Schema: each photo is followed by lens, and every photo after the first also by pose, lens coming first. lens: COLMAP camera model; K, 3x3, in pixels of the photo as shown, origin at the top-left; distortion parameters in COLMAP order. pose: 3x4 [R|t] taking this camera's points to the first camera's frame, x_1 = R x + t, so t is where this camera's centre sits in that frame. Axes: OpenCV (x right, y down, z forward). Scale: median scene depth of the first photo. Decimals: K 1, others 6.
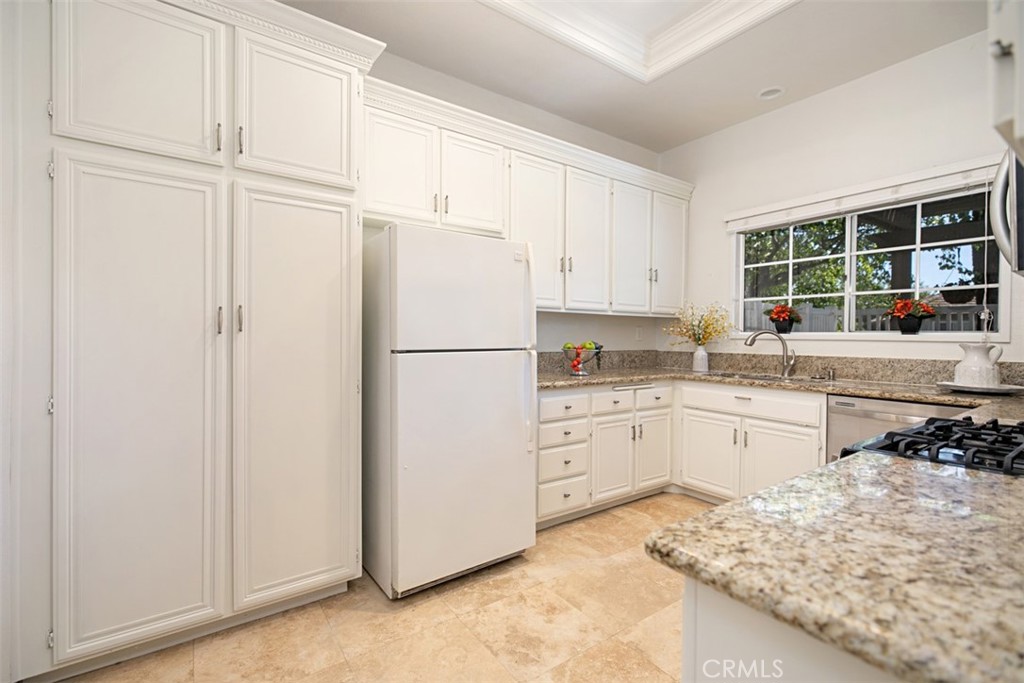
lens RADIAL K [[456.5, 0, 512.0], [0, 456.5, 341.5], [0, 0, 1]] dist [0.013112, -0.000028]
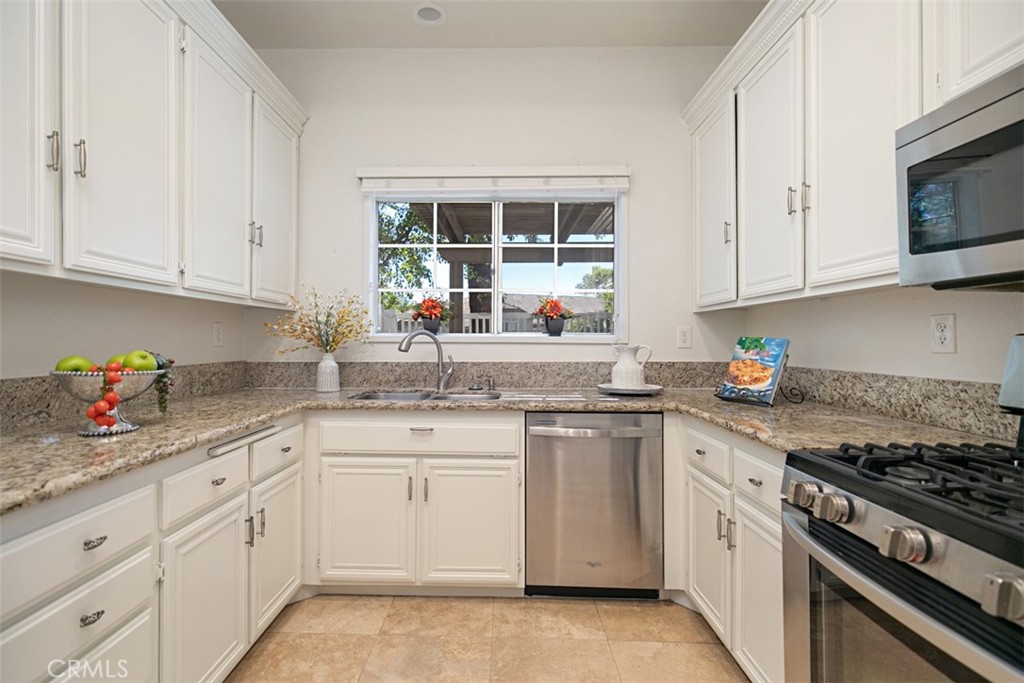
lens RADIAL K [[460.9, 0, 495.4], [0, 460.9, 337.9], [0, 0, 1]] dist [0.002184, 0.000140]
pose [[0.593063, -0.001343, 0.805155, 0.017687], [0.011574, 0.999910, -0.006858, -0.005829], [-0.805073, 0.013386, 0.593025, 0.471297]]
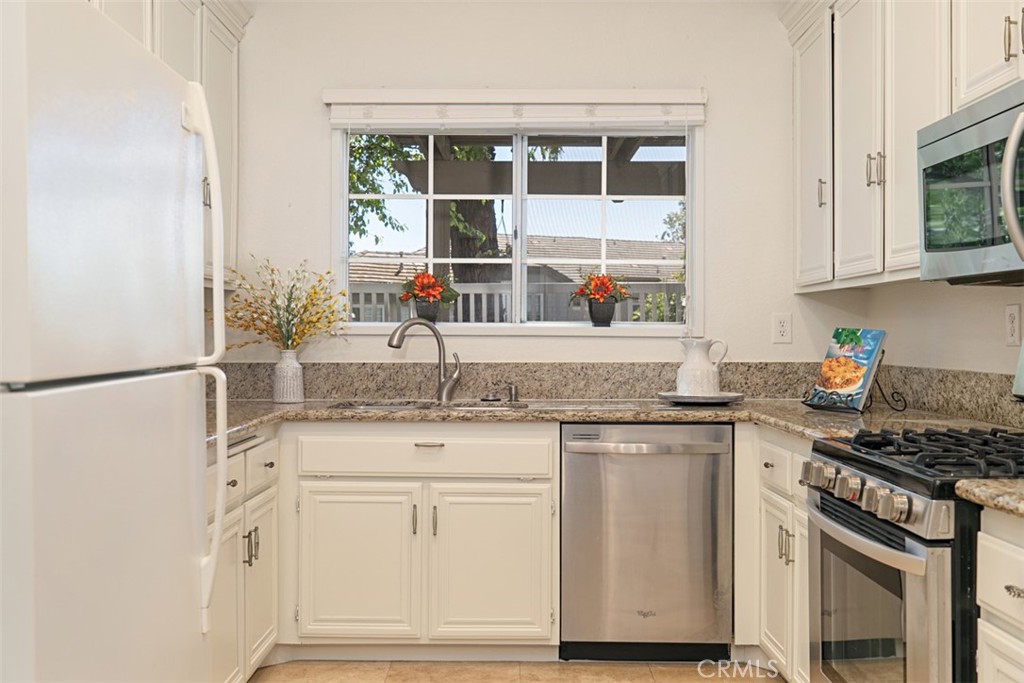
lens RADIAL K [[1001.6, 0, 512.0], [0, 1001.6, 341.5], [0, 0, 1]] dist [0.004132, 0.002167]
pose [[0.577970, -0.012480, 0.815963, -0.369030], [0.011200, 0.999910, 0.007360, -0.005008], [-0.815981, 0.004885, 0.578058, 0.226218]]
